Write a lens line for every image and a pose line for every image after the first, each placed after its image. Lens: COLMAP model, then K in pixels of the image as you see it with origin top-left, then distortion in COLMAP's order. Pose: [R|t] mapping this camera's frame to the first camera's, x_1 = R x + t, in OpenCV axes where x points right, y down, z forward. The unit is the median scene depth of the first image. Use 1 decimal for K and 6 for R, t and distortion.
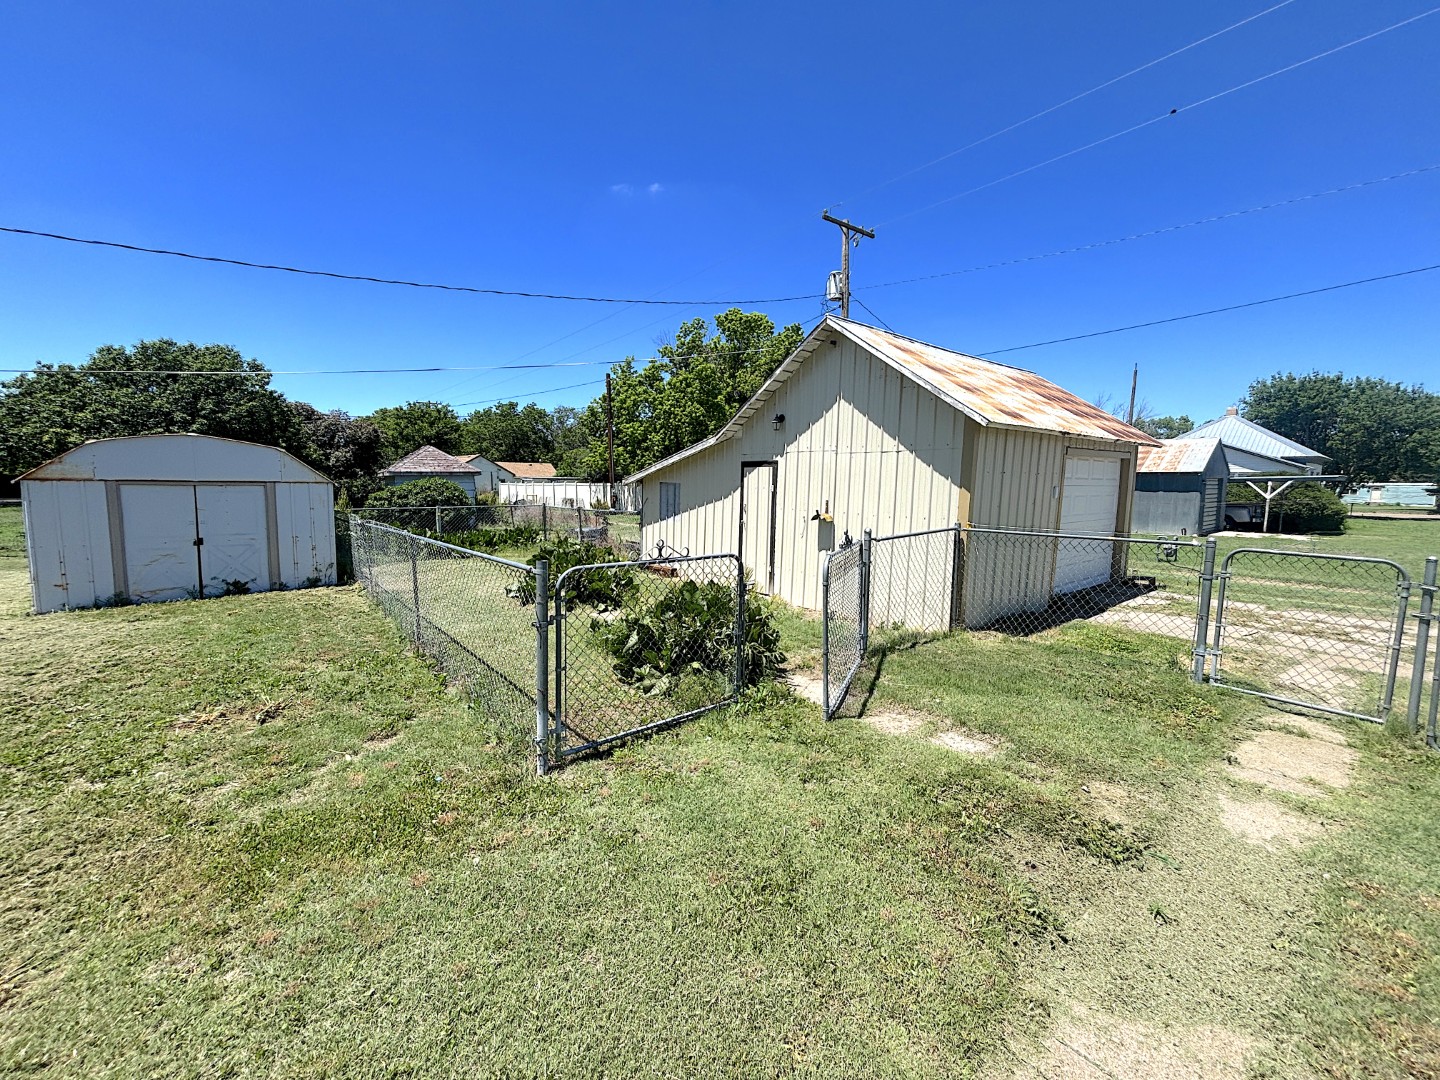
lens RADIAL K [[578.4, 0, 722.0], [0, 578.4, 539.3], [0, 0, 1]] dist [-0.004341, -0.002751]
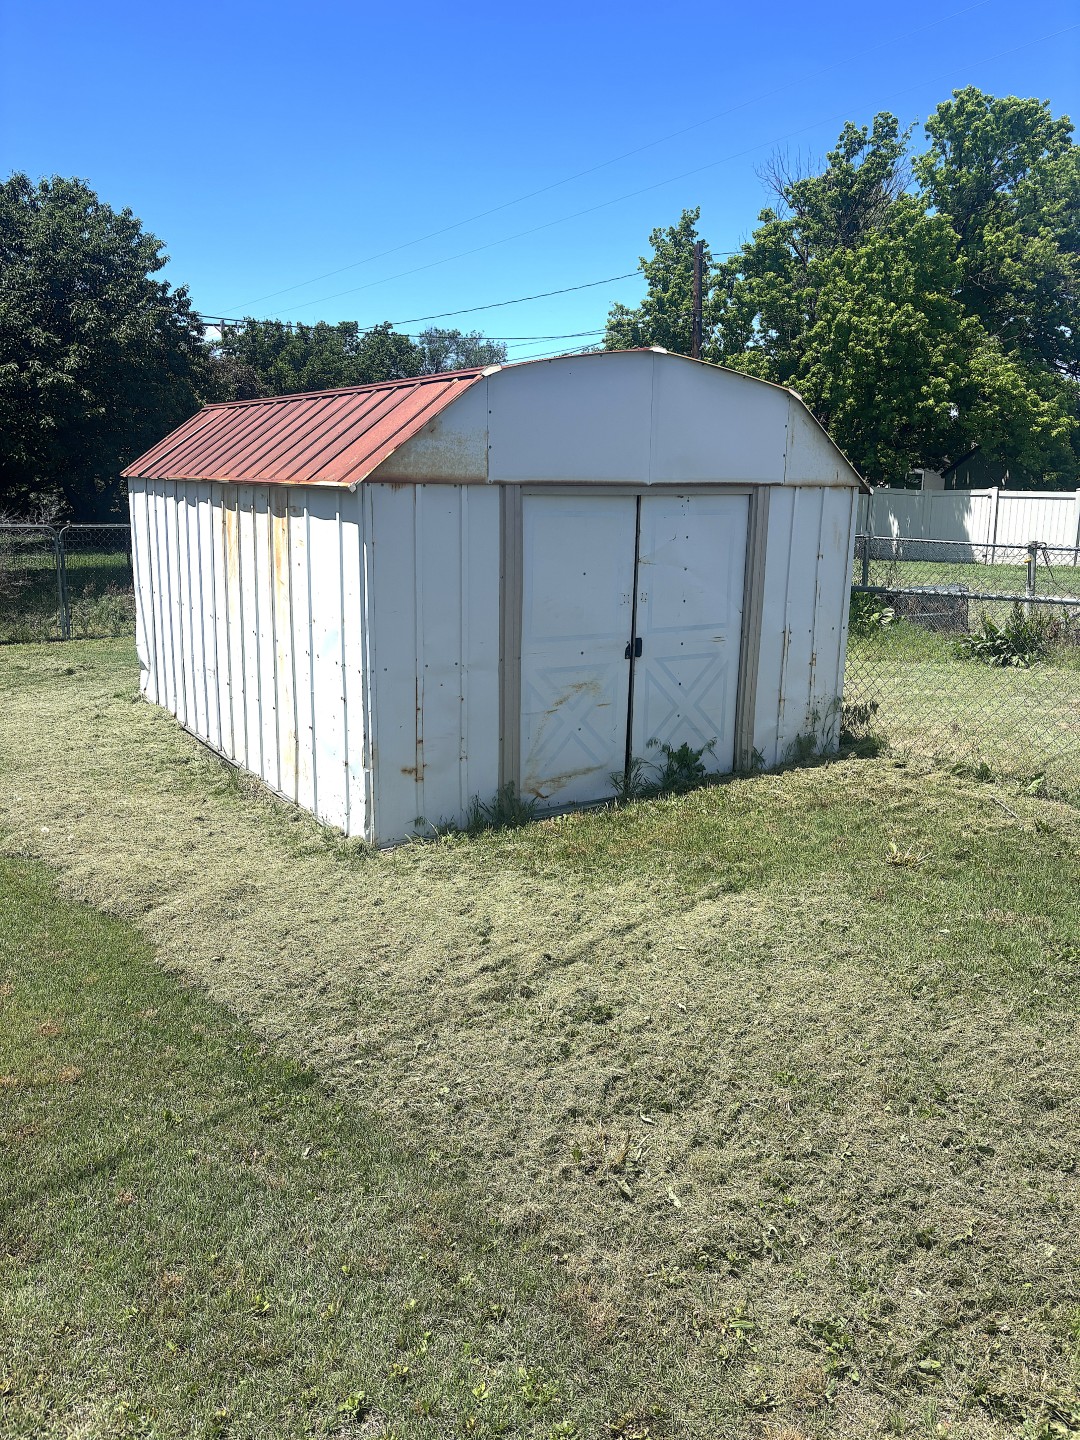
lens RADIAL K [[1090.2, 0, 537.5], [0, 1090.2, 725.1], [0, 0, 1]] dist [0.009384, -0.005027]
pose [[0.994057, 0.021768, -0.106662, -0.378381], [-0.008609, 0.992454, 0.122311, -0.013795], [0.108519, -0.120666, 0.986744, 0.119104]]
